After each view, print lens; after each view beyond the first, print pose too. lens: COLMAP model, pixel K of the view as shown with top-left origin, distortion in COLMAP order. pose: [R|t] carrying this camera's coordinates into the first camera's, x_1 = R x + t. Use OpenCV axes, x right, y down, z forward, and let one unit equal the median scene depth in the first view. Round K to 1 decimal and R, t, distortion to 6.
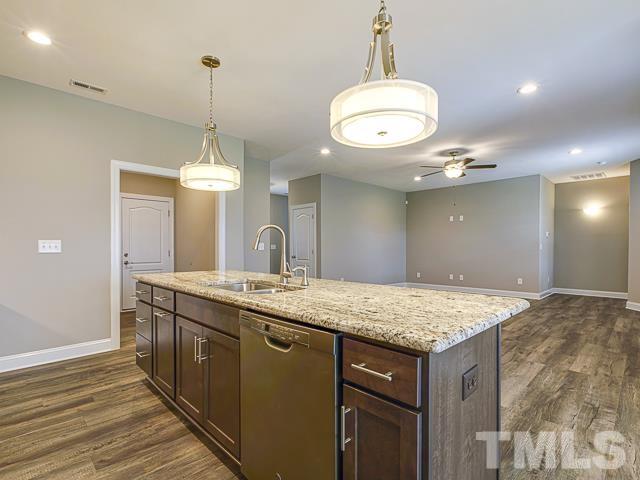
lens RADIAL K [[316.3, 0, 316.1], [0, 316.3, 245.8], [0, 0, 1]] dist [-0.000903, 0.001668]
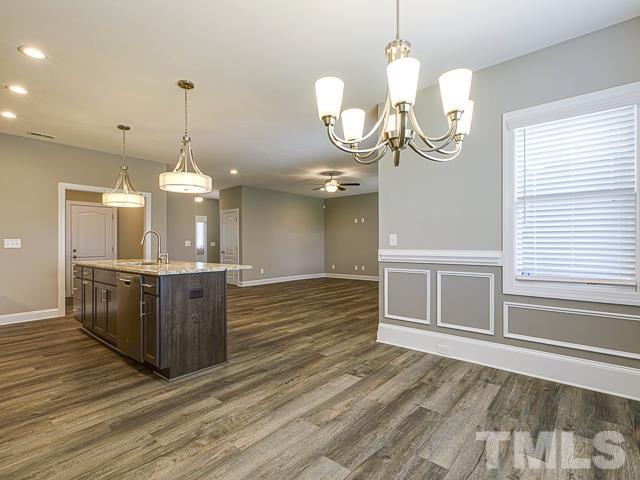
lens RADIAL K [[316.3, 0, 315.7], [0, 316.3, 240.9], [0, 0, 1]] dist [-0.000903, 0.001668]
pose [[0.996410, -0.003299, 0.084593, 0.221881], [0.004091, 0.999949, -0.009189, 0.005360], [-0.084558, 0.009502, 0.996373, -0.298093]]
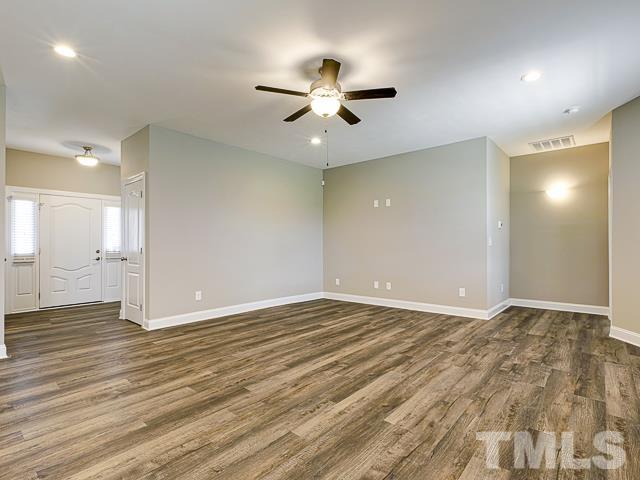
lens RADIAL K [[316.3, 0, 327.3], [0, 316.3, 238.9], [0, 0, 1]] dist [-0.000903, 0.001668]
pose [[0.995709, -0.002024, 0.092513, 0.337095], [0.003341, 0.999895, -0.014083, 0.005354], [-0.092475, 0.014332, 0.995612, 0.396890]]
